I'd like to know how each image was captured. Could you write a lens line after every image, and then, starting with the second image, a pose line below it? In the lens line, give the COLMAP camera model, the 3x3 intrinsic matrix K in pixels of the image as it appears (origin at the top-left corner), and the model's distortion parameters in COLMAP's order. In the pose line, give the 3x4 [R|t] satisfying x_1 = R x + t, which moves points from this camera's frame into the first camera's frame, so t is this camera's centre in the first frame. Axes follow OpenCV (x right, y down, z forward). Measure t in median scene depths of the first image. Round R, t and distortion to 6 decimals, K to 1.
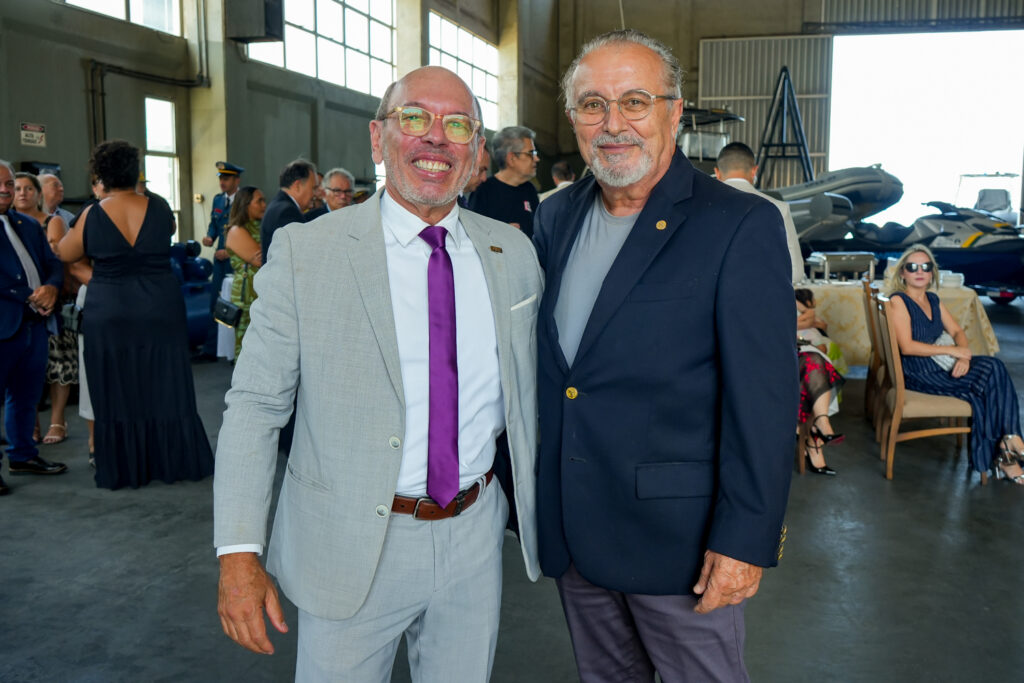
lens RADIAL K [[1014.1, 0, 550.4], [0, 1014.1, 341.6], [0, 0, 1]] dist [-0.011881, -0.004119]
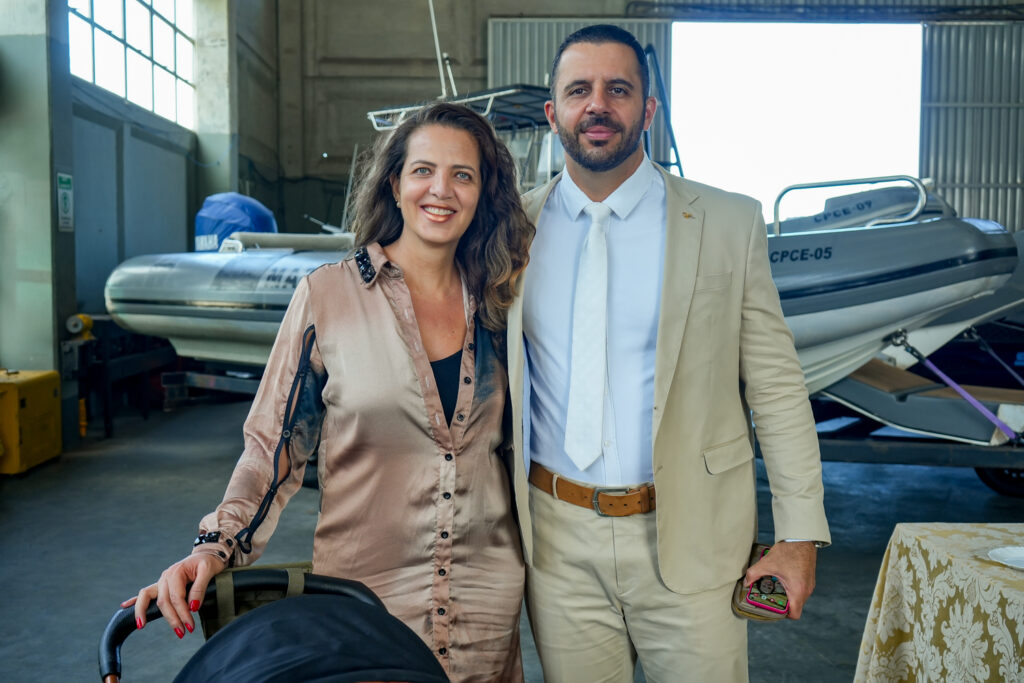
lens RADIAL K [[1081.9, 0, 512.0], [0, 1081.9, 341.5], [0, 0, 1]] dist [0.005330, -0.012766]
pose [[0.966651, -0.020456, 0.255281, -0.050631], [0.034001, 0.998232, -0.048758, -0.064302], [-0.253832, 0.055812, 0.965637, 0.471060]]
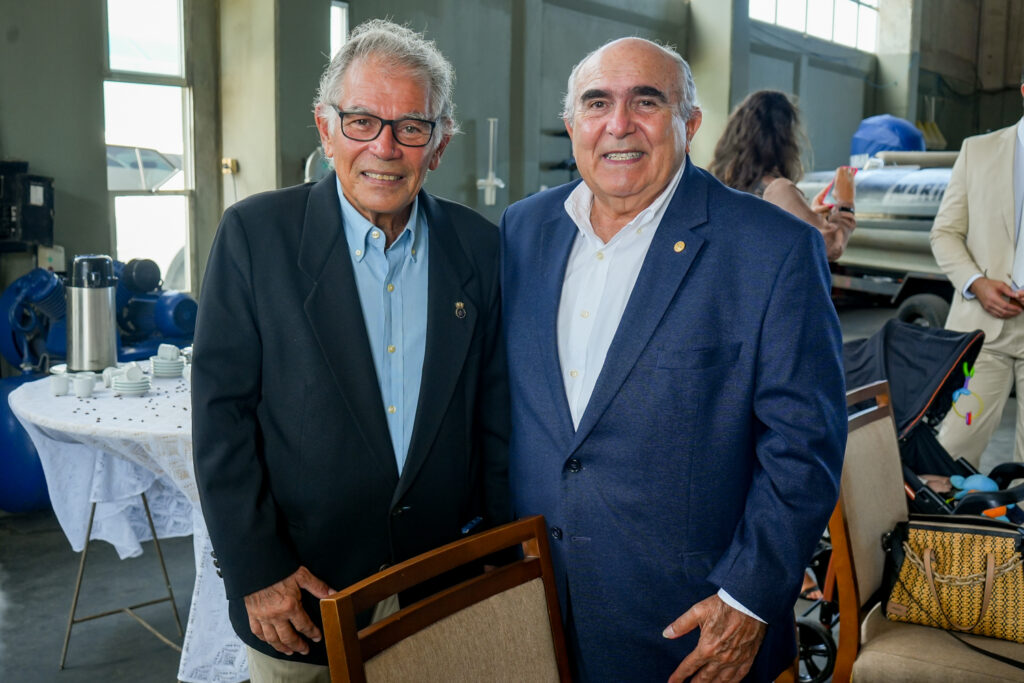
lens RADIAL K [[1184.0, 0, 512.0], [0, 1184.0, 341.5], [0, 0, 1]] dist [0.022268, 0.032760]
pose [[0.937295, 0.038779, -0.346373, -0.002670], [-0.036329, 0.999248, 0.013566, -0.043947], [0.346639, -0.000132, 0.937999, 0.320991]]
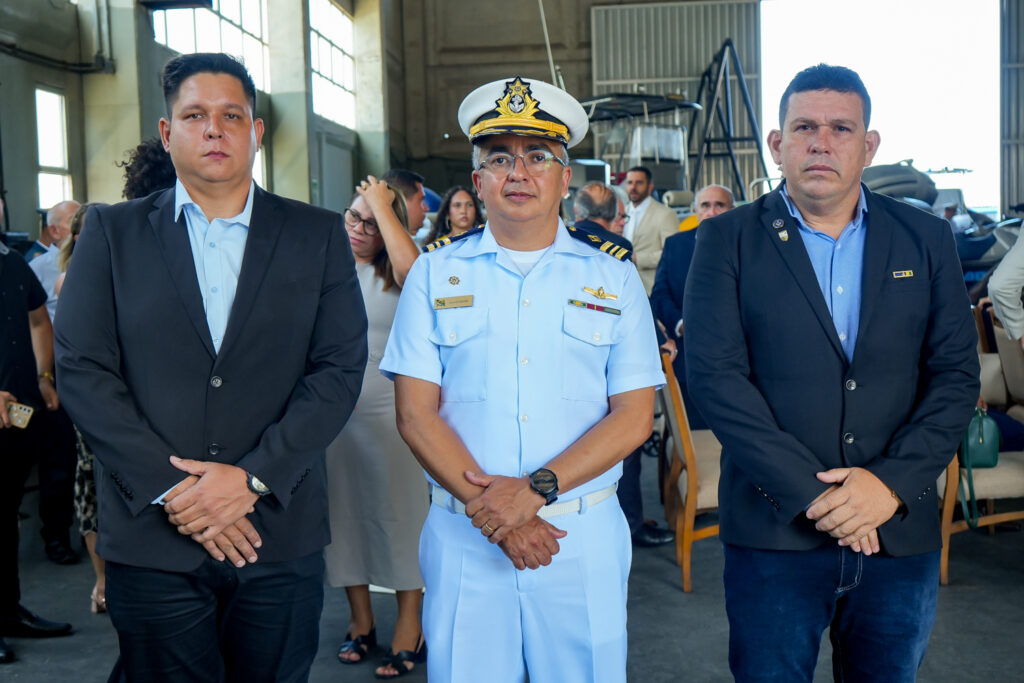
lens RADIAL K [[1327.8, 0, 493.2], [0, 1327.8, 342.3], [0, 0, 1]] dist [-0.012937, -0.050345]
pose [[0.987283, -0.047526, 0.151701, -0.146995], [0.054436, 0.997645, -0.041723, -0.010431], [-0.149361, 0.049451, 0.987545, 0.050007]]
